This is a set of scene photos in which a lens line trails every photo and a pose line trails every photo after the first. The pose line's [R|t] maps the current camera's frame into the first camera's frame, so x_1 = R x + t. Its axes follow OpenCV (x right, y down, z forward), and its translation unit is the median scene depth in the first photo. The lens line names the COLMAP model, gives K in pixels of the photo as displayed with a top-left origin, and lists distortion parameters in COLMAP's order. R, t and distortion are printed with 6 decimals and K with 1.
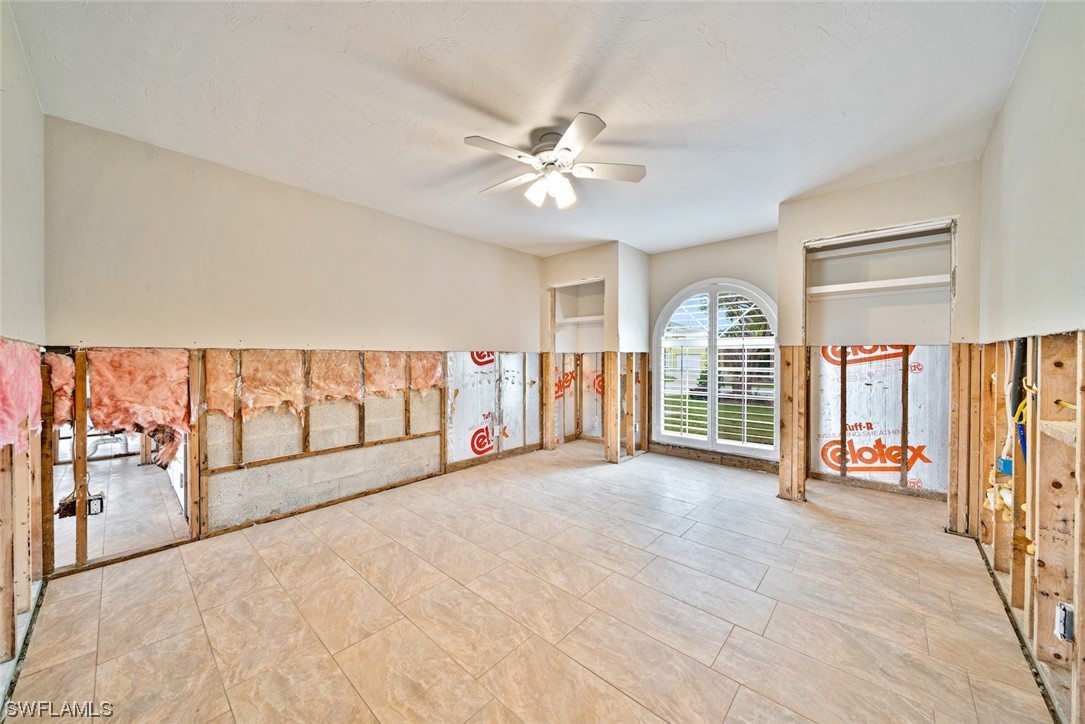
lens RADIAL K [[385.1, 0, 545.5], [0, 385.1, 362.3], [0, 0, 1]] dist [-0.000823, -0.000121]
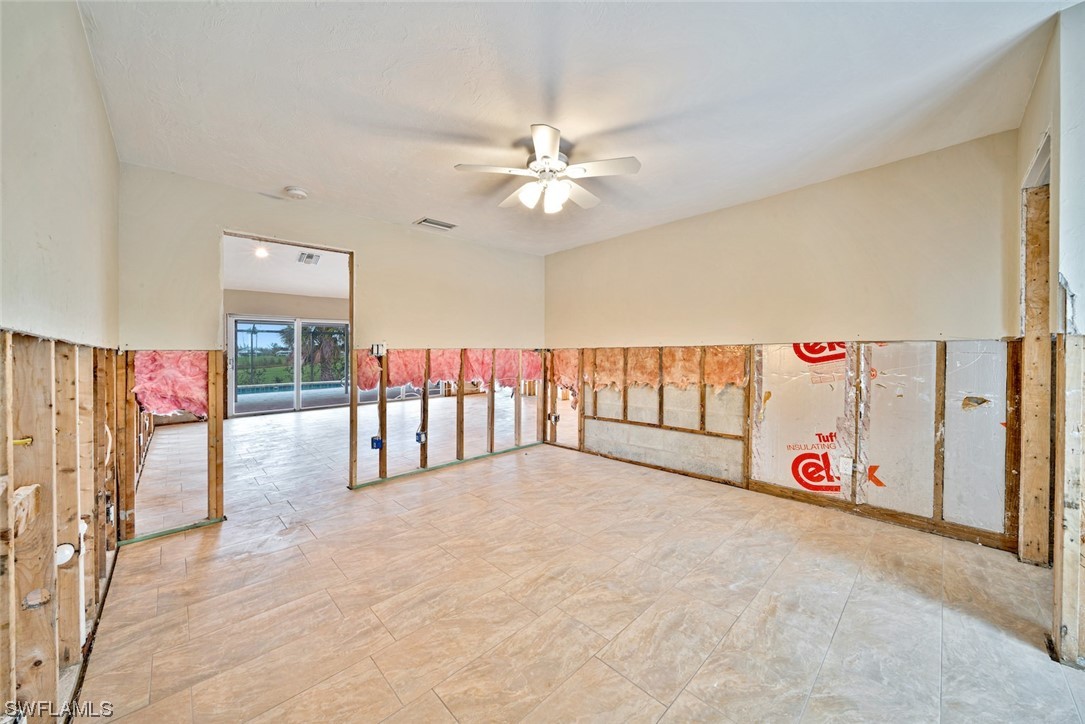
lens RADIAL K [[377.9, 0, 545.0], [0, 377.9, 357.7], [0, 0, 1]] dist [-0.000334, -0.000043]
pose [[-0.066426, 0.016115, -0.997661, 0.701999], [0.000143, 0.999870, 0.016141, -0.015433], [0.997791, 0.000930, -0.066420, 0.722818]]
